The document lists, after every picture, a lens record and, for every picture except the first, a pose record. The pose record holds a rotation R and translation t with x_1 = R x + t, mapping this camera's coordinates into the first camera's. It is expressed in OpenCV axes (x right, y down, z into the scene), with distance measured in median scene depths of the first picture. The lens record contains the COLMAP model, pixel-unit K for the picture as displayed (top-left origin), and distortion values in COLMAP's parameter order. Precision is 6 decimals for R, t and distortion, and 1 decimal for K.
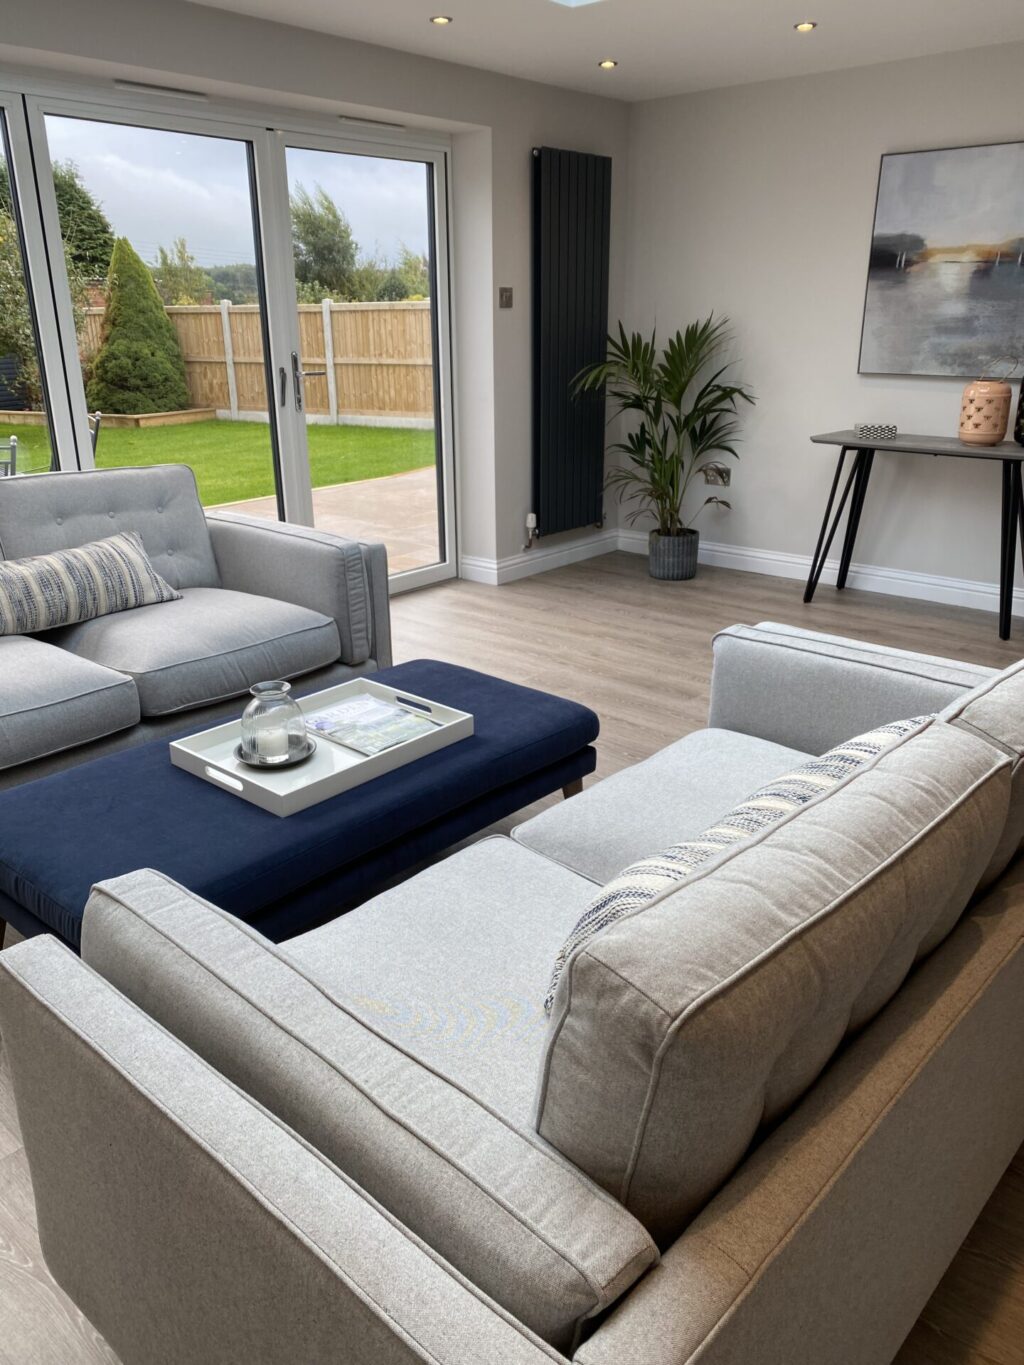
lens RADIAL K [[1037.9, 0, 515.5], [0, 1037.9, 694.8], [0, 0, 1]] dist [0.010405, -0.014528]
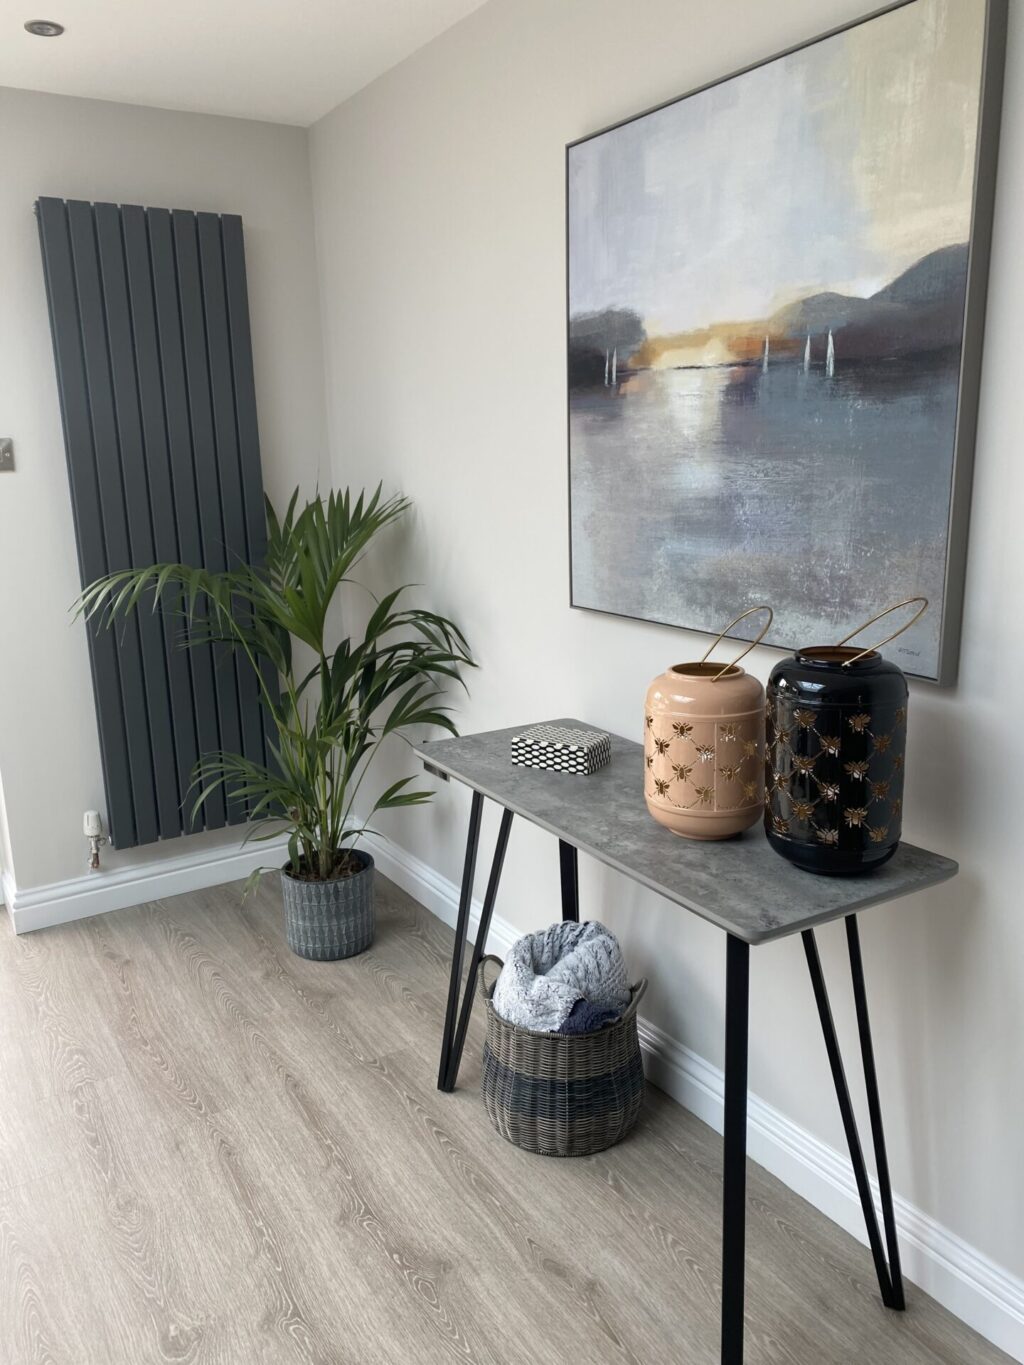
lens RADIAL K [[1037.9, 0, 515.5], [0, 1037.9, 682.0], [0, 0, 1]] dist [0.010405, -0.014528]
pose [[0.962487, 0.052563, -0.266189, 0.460279], [-0.087668, 0.988681, -0.121758, -0.232065], [0.256776, 0.140527, 0.956200, 0.593695]]
